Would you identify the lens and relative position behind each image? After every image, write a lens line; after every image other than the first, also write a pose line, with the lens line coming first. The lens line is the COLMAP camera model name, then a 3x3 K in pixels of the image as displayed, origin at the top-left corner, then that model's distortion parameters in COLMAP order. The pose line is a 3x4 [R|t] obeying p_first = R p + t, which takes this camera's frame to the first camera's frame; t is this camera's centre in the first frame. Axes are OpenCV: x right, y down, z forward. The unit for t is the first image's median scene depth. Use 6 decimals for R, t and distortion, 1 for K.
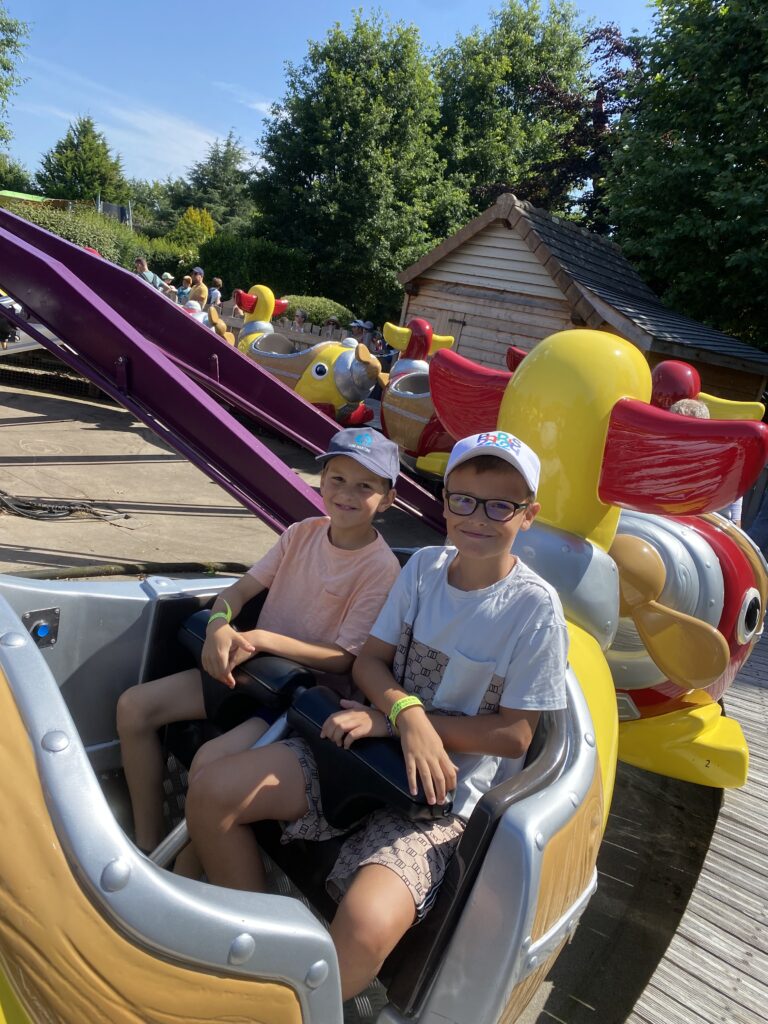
lens RADIAL K [[786.3, 0, 384.0], [0, 786.3, 512.0], [0, 0, 1]] dist [0.003431, -0.003086]
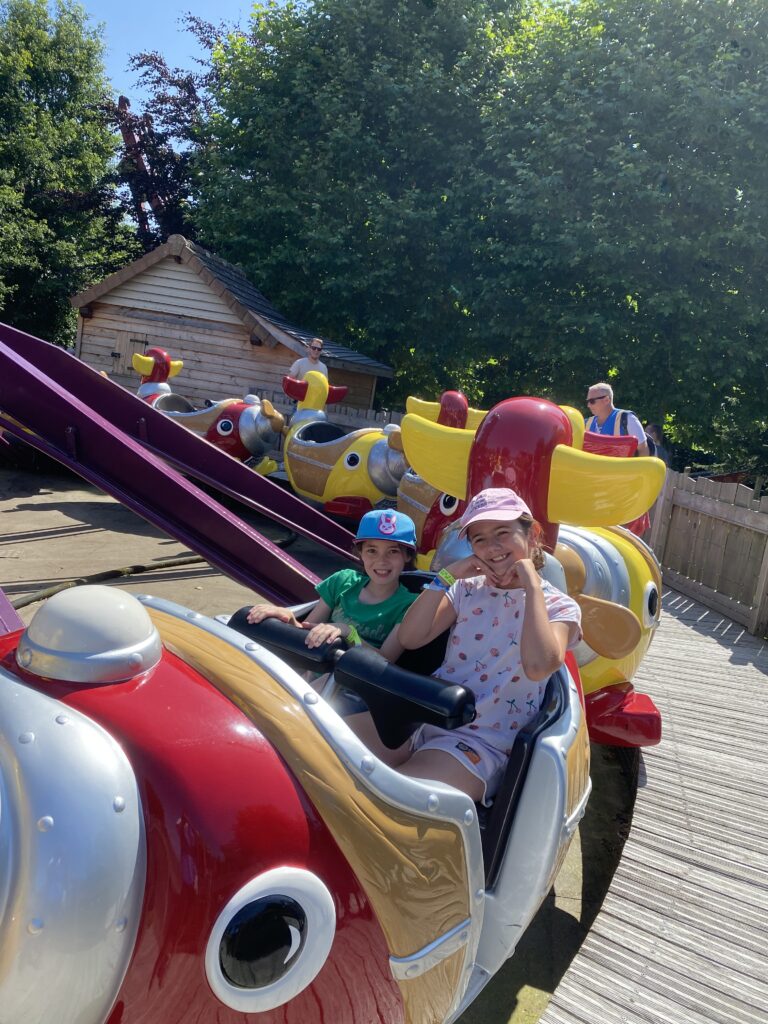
lens RADIAL K [[786.3, 0, 384.0], [0, 786.3, 512.0], [0, 0, 1]] dist [0.003431, -0.003086]
pose [[0.815861, -0.154312, 0.557278, -0.143662], [0.140720, 0.987746, 0.067495, -0.012116], [-0.560865, 0.023354, 0.827578, -0.068532]]
